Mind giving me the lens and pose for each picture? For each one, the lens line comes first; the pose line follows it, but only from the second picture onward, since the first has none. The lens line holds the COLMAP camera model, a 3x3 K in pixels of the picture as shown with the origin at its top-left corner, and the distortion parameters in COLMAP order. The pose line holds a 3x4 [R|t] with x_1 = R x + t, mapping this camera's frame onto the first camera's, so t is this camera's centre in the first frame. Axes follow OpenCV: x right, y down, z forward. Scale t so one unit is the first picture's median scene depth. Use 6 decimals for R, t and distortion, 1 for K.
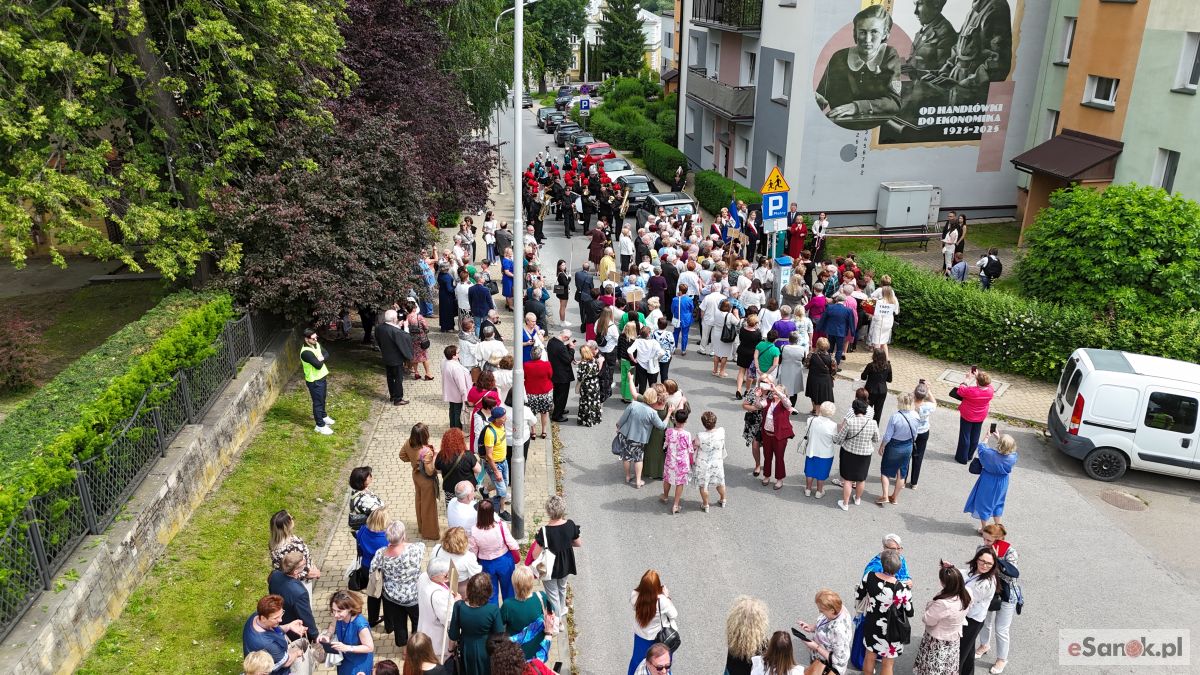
lens RADIAL K [[878.3, 0, 603.3], [0, 878.3, 333.1], [0, 0, 1]] dist [0.048820, -0.007613]
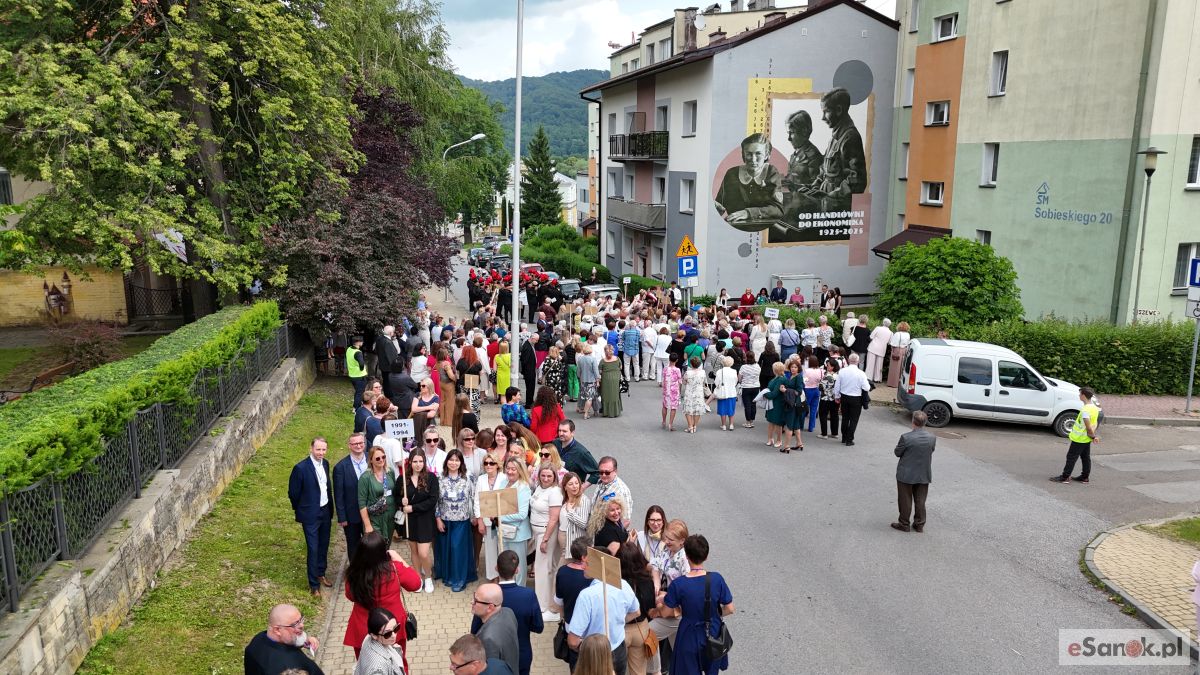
lens RADIAL K [[874.9, 0, 600.0], [0, 874.9, 337.5], [0, 0, 1]] dist [0.068376, -0.005950]
pose [[0.995636, -0.019866, 0.091179, -0.033414], [0.035588, 0.984068, -0.174192, 0.119309], [-0.086265, 0.176677, 0.980481, -0.145252]]
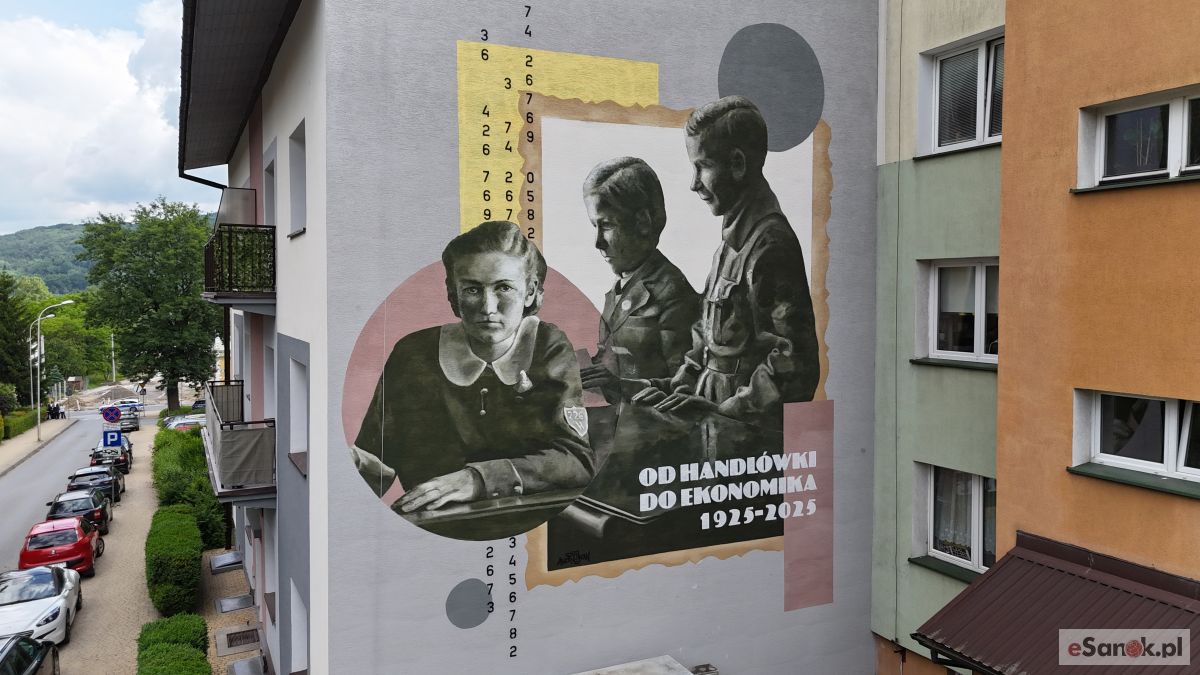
lens RADIAL K [[871.7, 0, 590.6], [0, 871.7, 337.0], [0, 0, 1]] dist [0.113299, -0.126295]
pose [[0.957512, -0.013551, 0.288073, 0.226958], [0.106400, 0.945025, -0.309202, -0.193824], [-0.268047, 0.326716, 0.906315, 0.638393]]
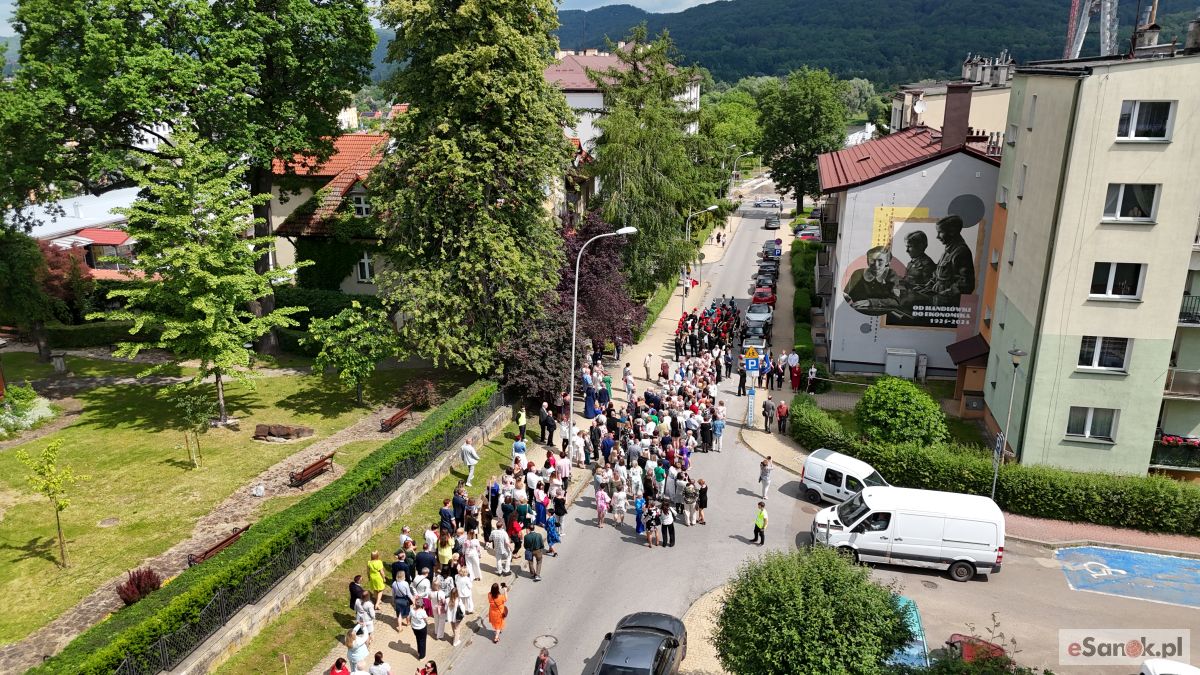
lens RADIAL K [[878.3, 0, 603.3], [0, 878.3, 333.1], [0, 0, 1]] dist [0.048820, -0.007613]
pose [[0.936466, 0.101753, -0.335676, 0.378590], [-0.128442, 0.990006, -0.058225, -0.038048], [0.326397, 0.097641, 0.940176, -0.707816]]
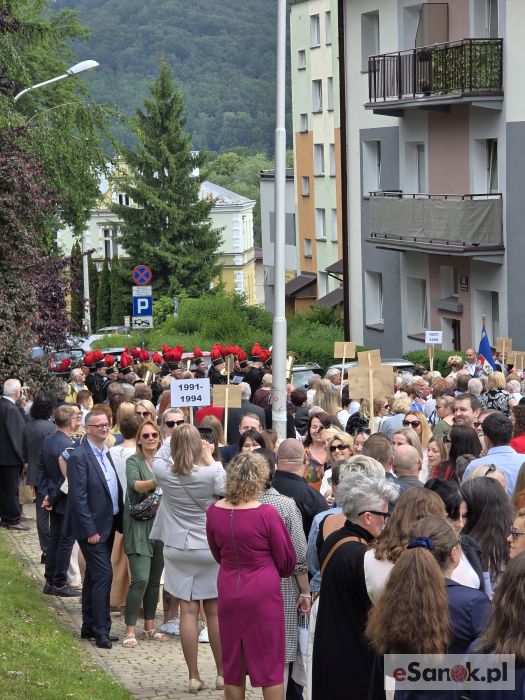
lens RADIAL K [[2316.0, 0, 262.5], [0, 2316.0, 350.0], [0, 0, 1]] dist [0.162393, 0.496815]
pose [[0.996316, -0.035855, 0.077907, -0.105500], [0.057176, 0.954773, -0.291785, 0.260023], [-0.063922, 0.295164, 0.953306, -0.386086]]
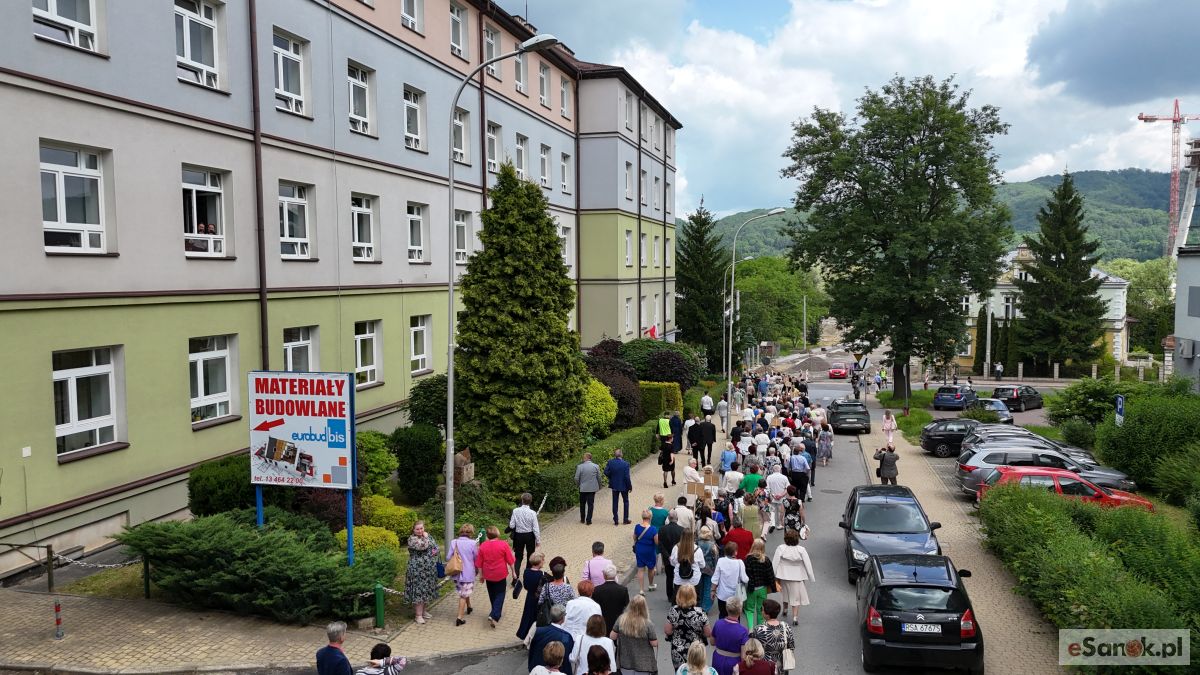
lens RADIAL K [[864.3, 0, 599.8], [0, 864.3, 332.4], [0, 0, 1]] dist [0.102070, -0.116667]
pose [[0.914585, 0.026805, -0.403505, -0.093806], [-0.148604, 0.950266, -0.273698, -0.540067], [0.376101, 0.310283, 0.873083, 1.805297]]
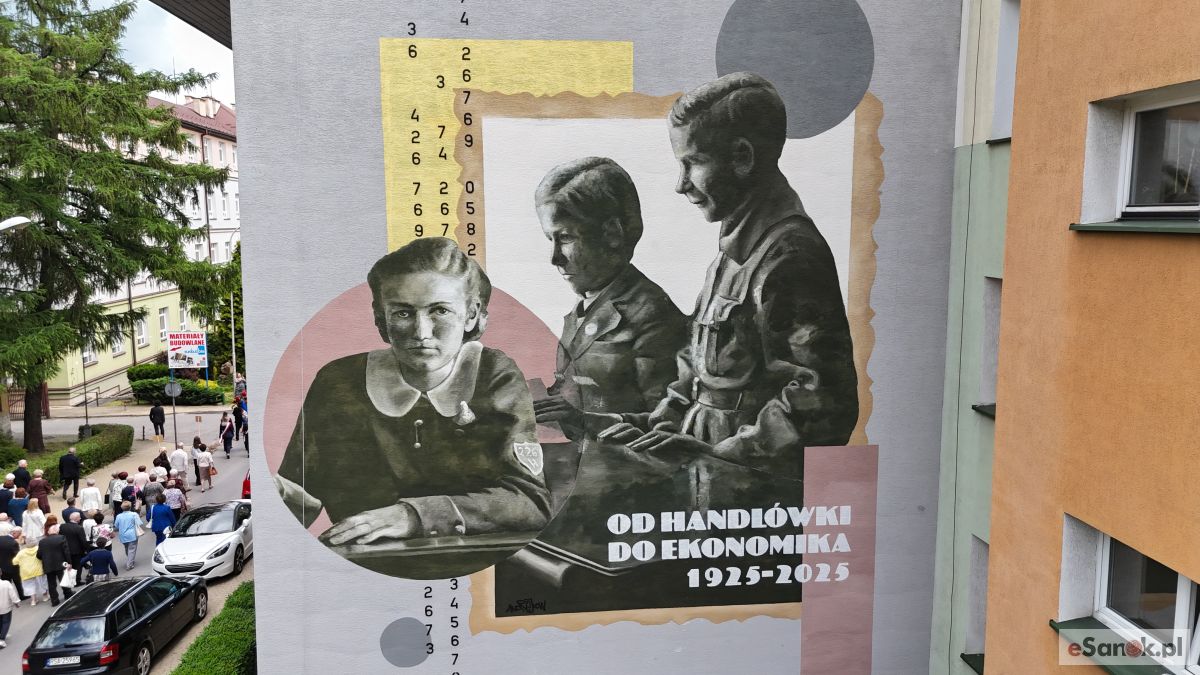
lens RADIAL K [[864.3, 0, 599.8], [0, 864.3, 332.4], [0, 0, 1]] dist [0.102070, -0.116667]
pose [[0.998932, 0.007442, -0.045594, 0.373627], [-0.018561, 0.968430, -0.248595, -0.241689], [0.042305, 0.249176, 0.967534, 0.658959]]
